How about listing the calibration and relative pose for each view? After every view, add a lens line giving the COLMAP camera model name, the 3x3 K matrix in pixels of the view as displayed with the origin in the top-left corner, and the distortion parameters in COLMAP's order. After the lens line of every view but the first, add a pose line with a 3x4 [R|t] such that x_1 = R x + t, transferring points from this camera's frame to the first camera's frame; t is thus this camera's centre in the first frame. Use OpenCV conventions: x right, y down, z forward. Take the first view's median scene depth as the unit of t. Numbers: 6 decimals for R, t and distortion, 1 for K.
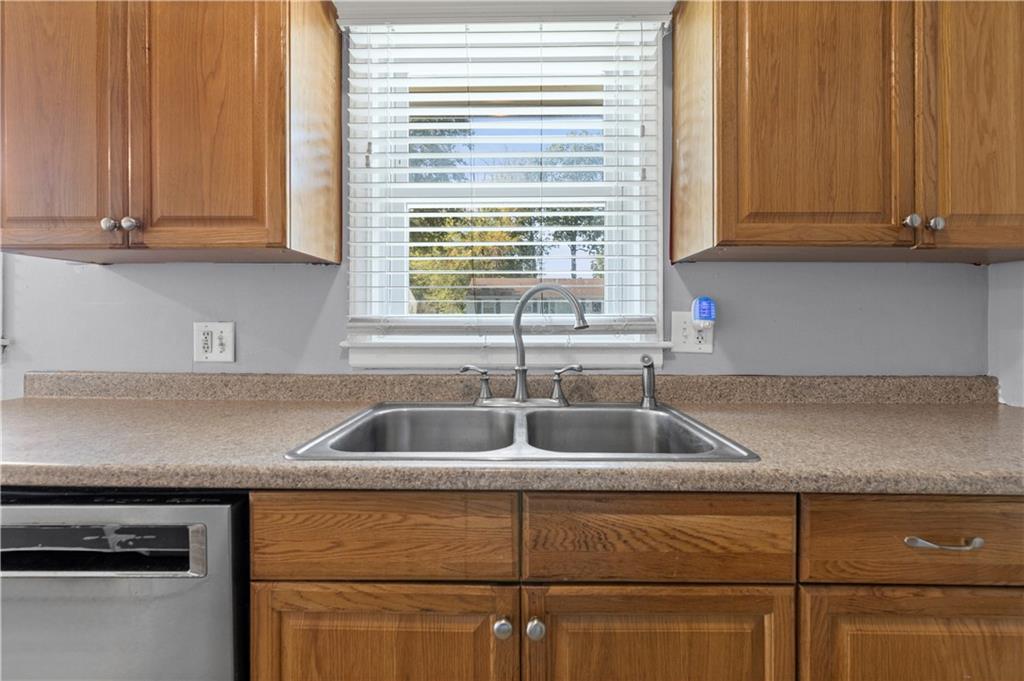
lens RADIAL K [[443.6, 0, 511.6], [0, 443.6, 331.3], [0, 0, 1]] dist [-0.001685, -0.000558]
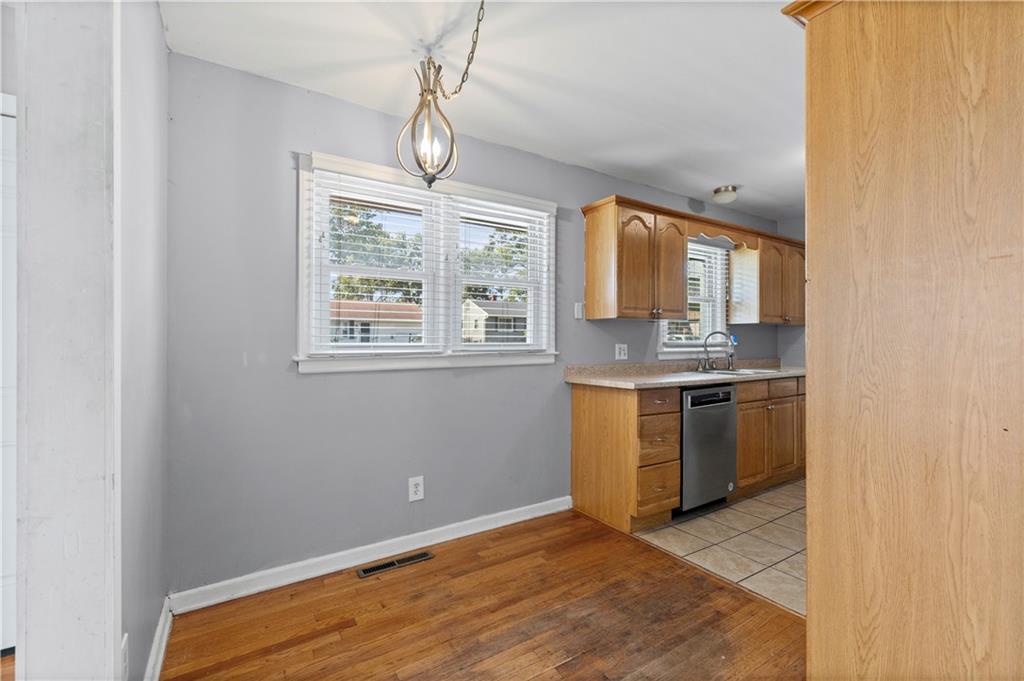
lens RADIAL K [[443.6, 0, 519.9], [0, 443.6, 343.9], [0, 0, 1]] dist [-0.001685, -0.000558]
pose [[0.825274, -0.007102, 0.564688, -2.744632], [0.008572, 0.999963, 0.000049, -0.028208], [-0.564667, 0.004800, 0.825305, -0.812251]]
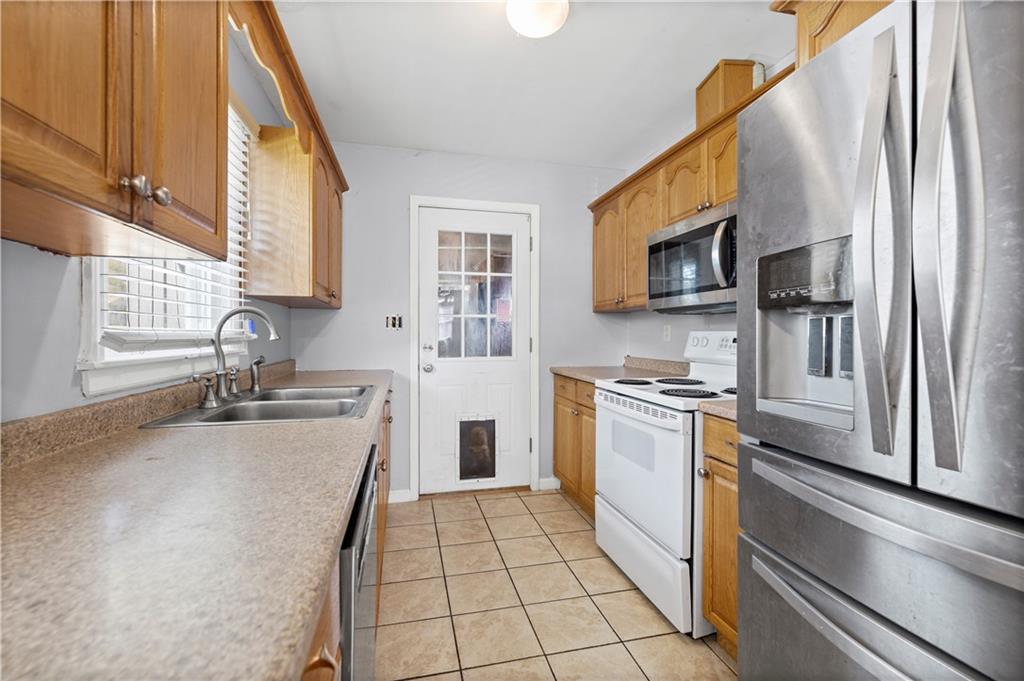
lens RADIAL K [[443.6, 0, 510.9], [0, 443.6, 337.9], [0, 0, 1]] dist [-0.001685, -0.000558]
pose [[-0.257735, -0.008651, 0.966177, -1.351328], [0.006317, 0.999923, 0.010638, -0.021884], [-0.966195, 0.008846, -0.257661, 0.522485]]
